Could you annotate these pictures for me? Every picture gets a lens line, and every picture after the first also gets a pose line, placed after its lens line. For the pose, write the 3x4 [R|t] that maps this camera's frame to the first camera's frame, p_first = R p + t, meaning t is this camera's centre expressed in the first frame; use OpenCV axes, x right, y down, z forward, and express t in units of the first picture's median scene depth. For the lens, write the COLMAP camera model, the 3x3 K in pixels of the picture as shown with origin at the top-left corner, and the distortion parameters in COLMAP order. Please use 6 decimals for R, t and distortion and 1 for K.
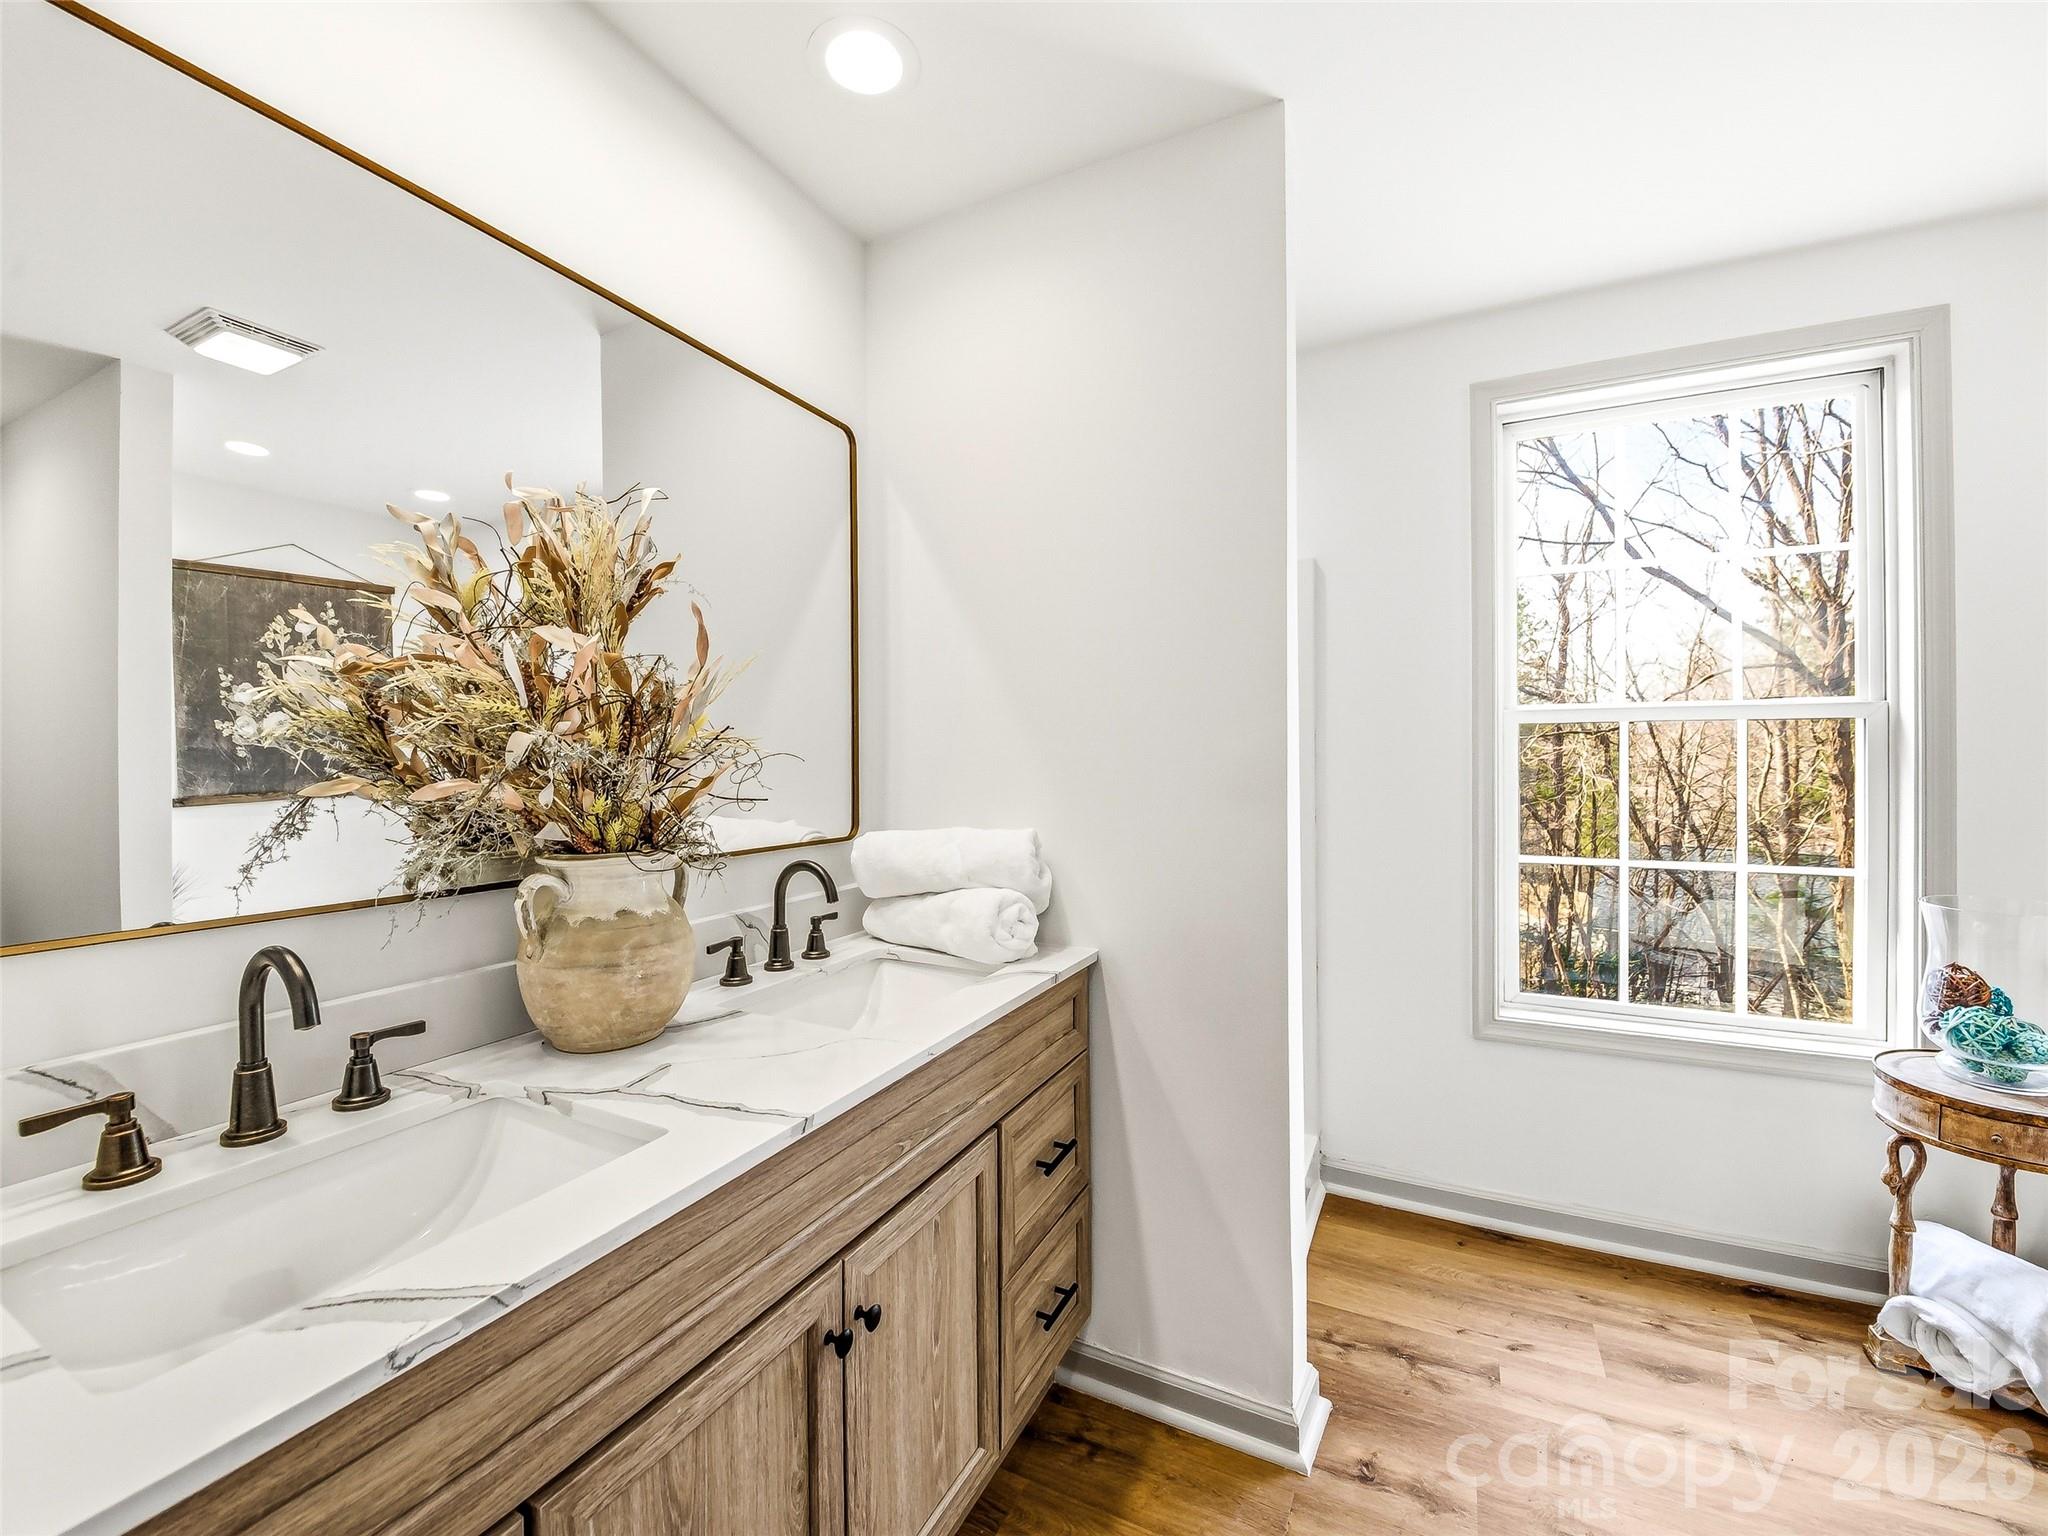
lens RADIAL K [[846.0, 0, 1025.0], [0, 846.0, 747.9], [0, 0, 1]] dist [-0.020381, -0.002476]
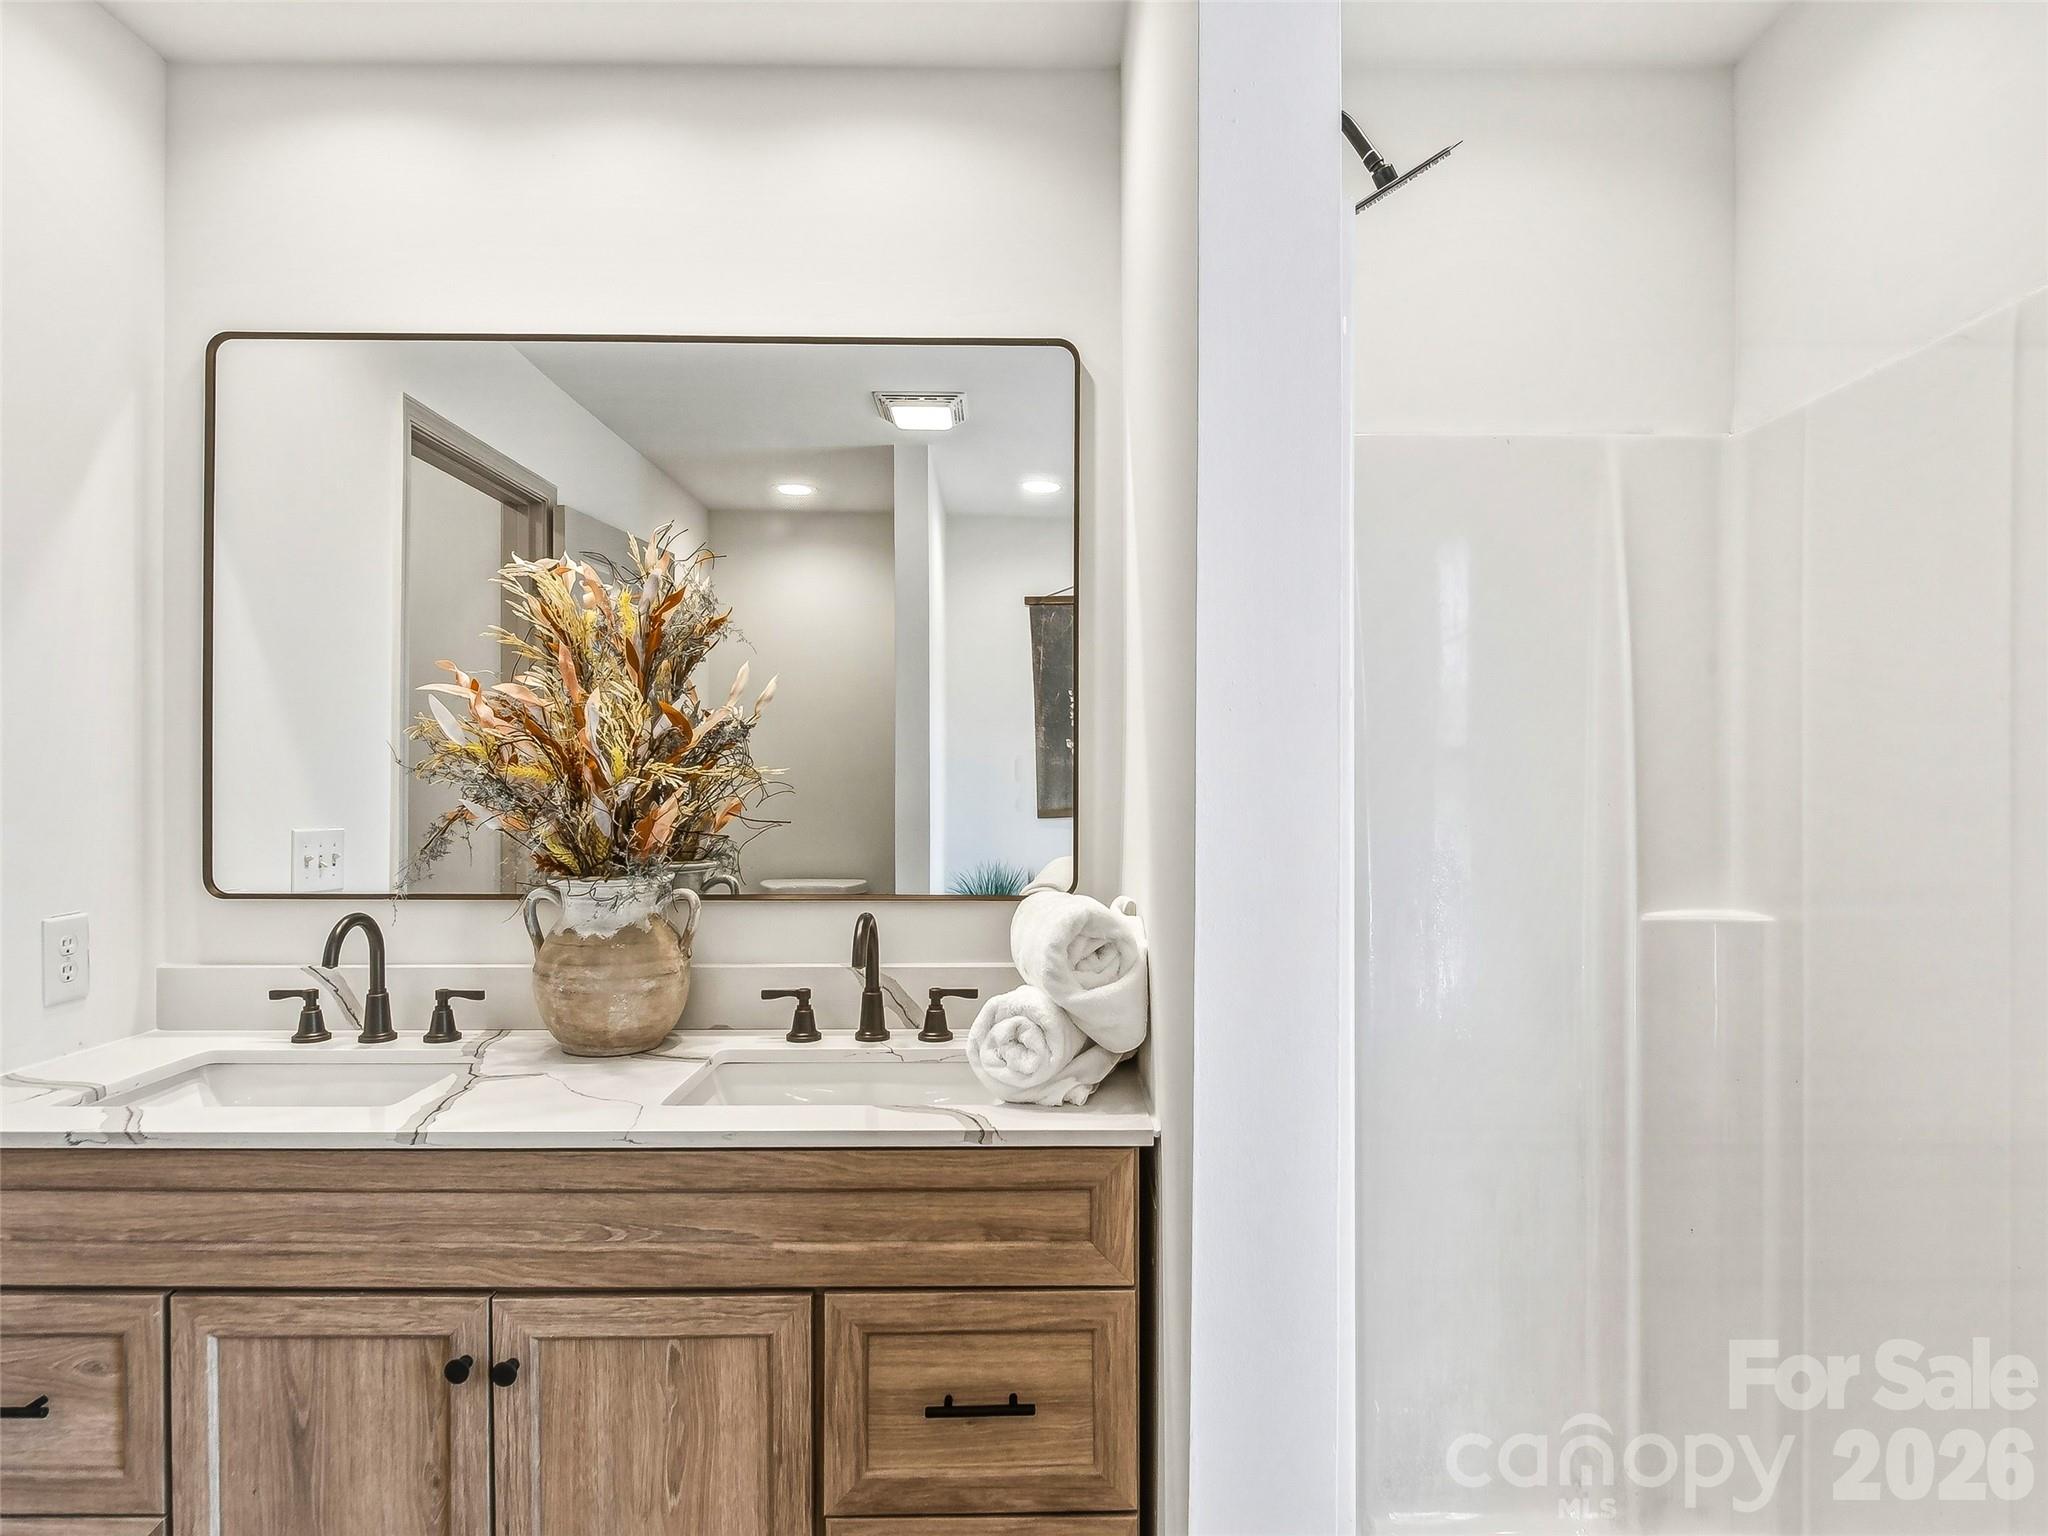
lens RADIAL K [[1199.0, 0, 1030.9], [0, 1199.0, 778.2], [0, 0, 1]] dist [0.004909, -0.004217]
pose [[0.447817, 0.012767, -0.894034, 1.431226], [0.001004, 0.999890, 0.014781, -0.033415], [0.894124, -0.007517, 0.447755, 0.999049]]
